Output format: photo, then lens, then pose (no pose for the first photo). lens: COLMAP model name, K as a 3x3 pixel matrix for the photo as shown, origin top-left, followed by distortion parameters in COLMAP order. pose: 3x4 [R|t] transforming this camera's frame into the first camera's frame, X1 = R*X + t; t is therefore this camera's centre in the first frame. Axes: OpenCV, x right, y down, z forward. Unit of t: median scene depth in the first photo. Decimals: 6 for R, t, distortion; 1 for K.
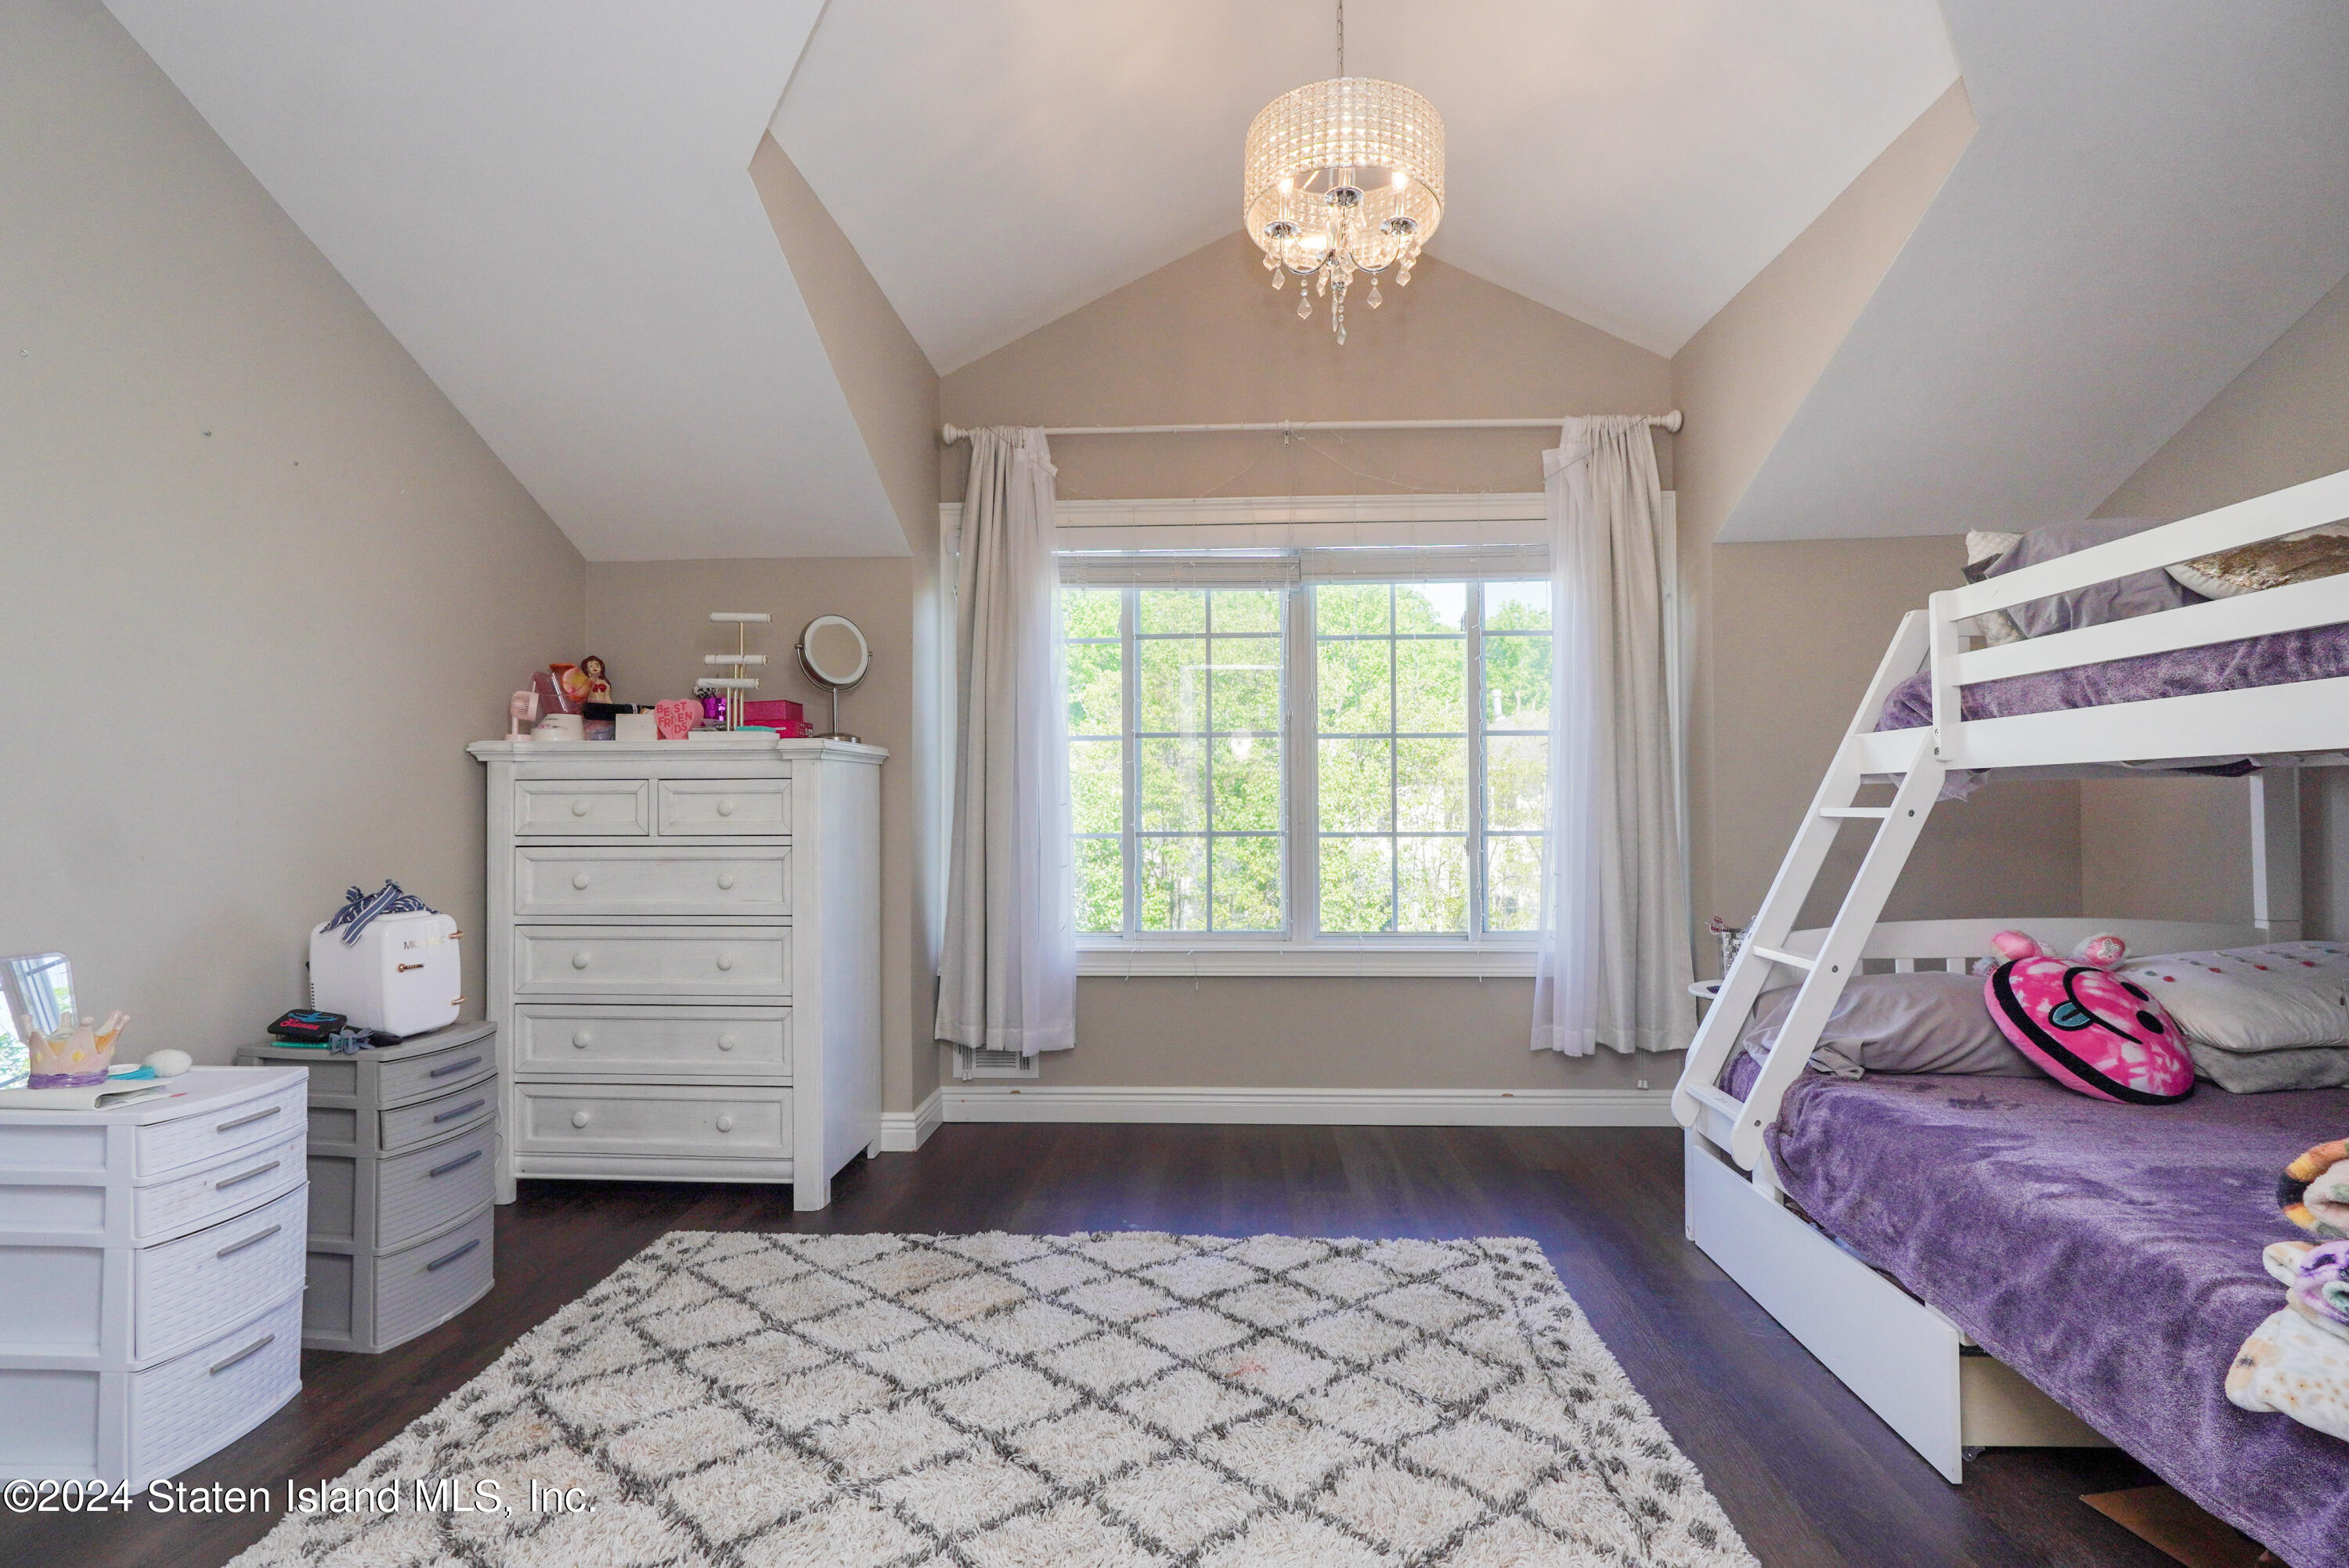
lens RADIAL K [[1094.1, 0, 1179.8], [0, 1094.1, 795.2], [0, 0, 1]] dist [-0.030021, 0.020438]
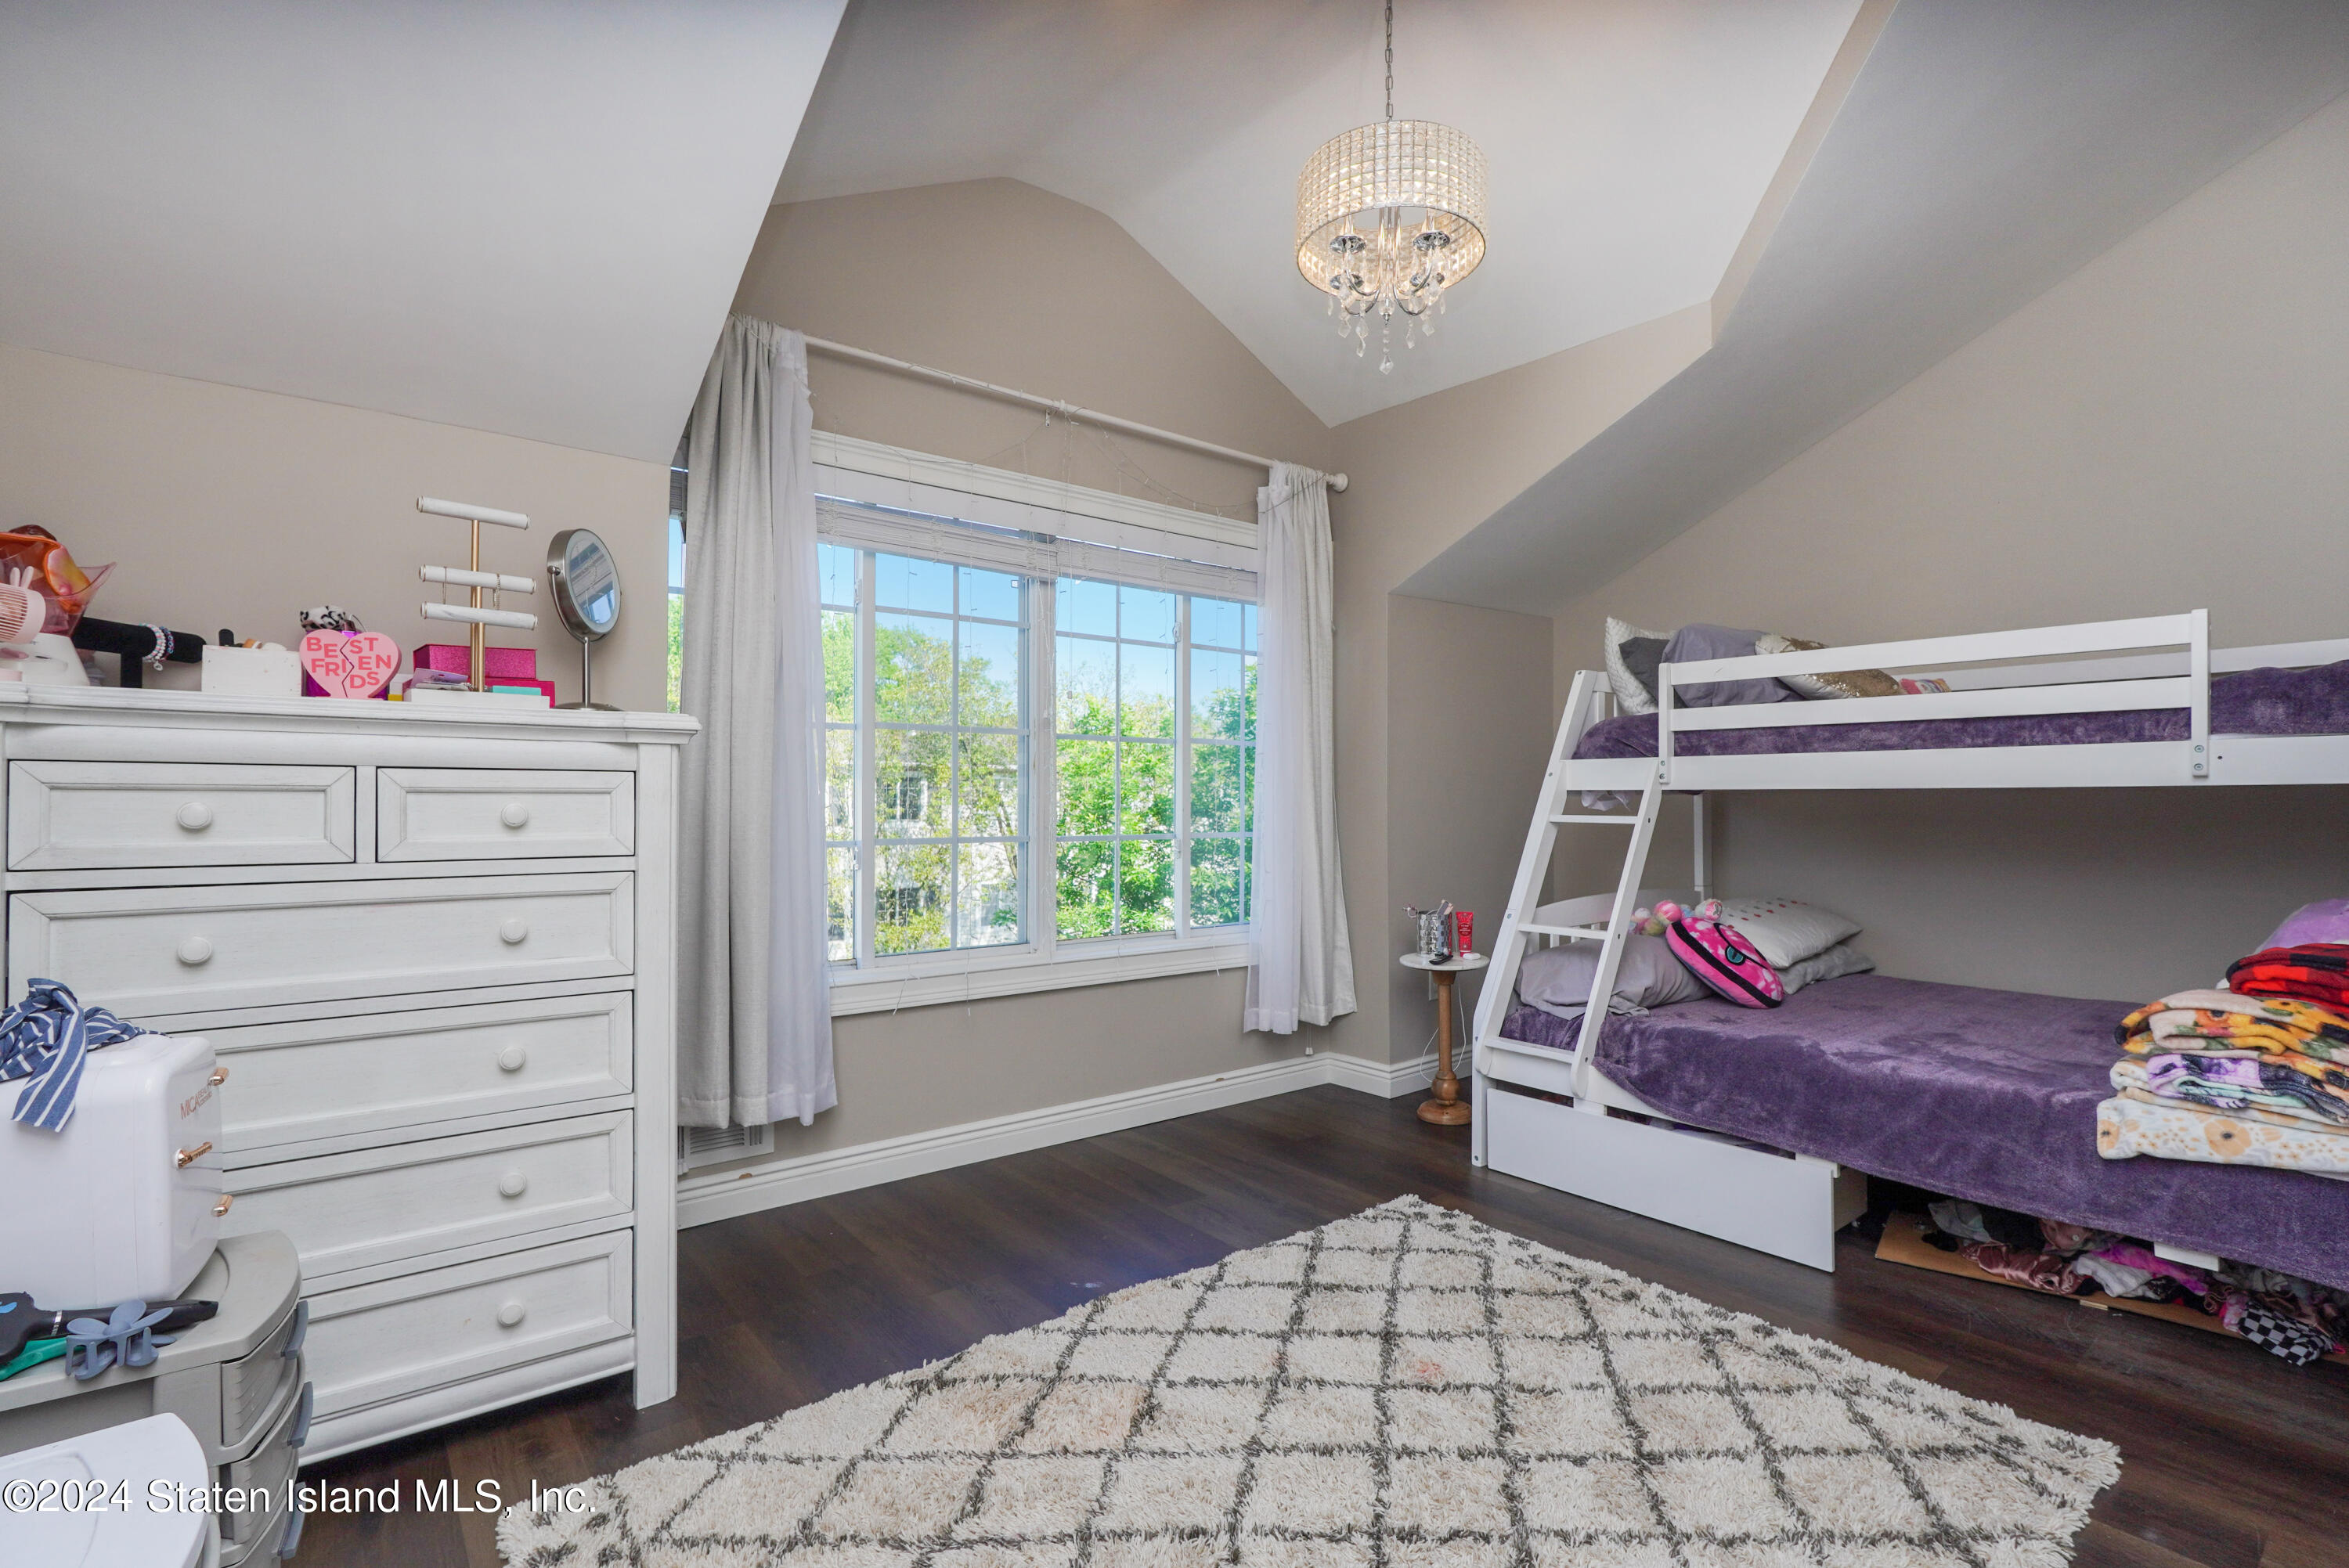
lens RADIAL K [[1094.1, 0, 1179.8], [0, 1094.1, 795.2], [0, 0, 1]] dist [-0.030021, 0.020438]
pose [[0.751352, 0.011480, 0.659802, -0.654763], [-0.015050, 0.999887, -0.000260, -0.005798], [-0.659730, -0.009735, 0.751439, 0.327425]]
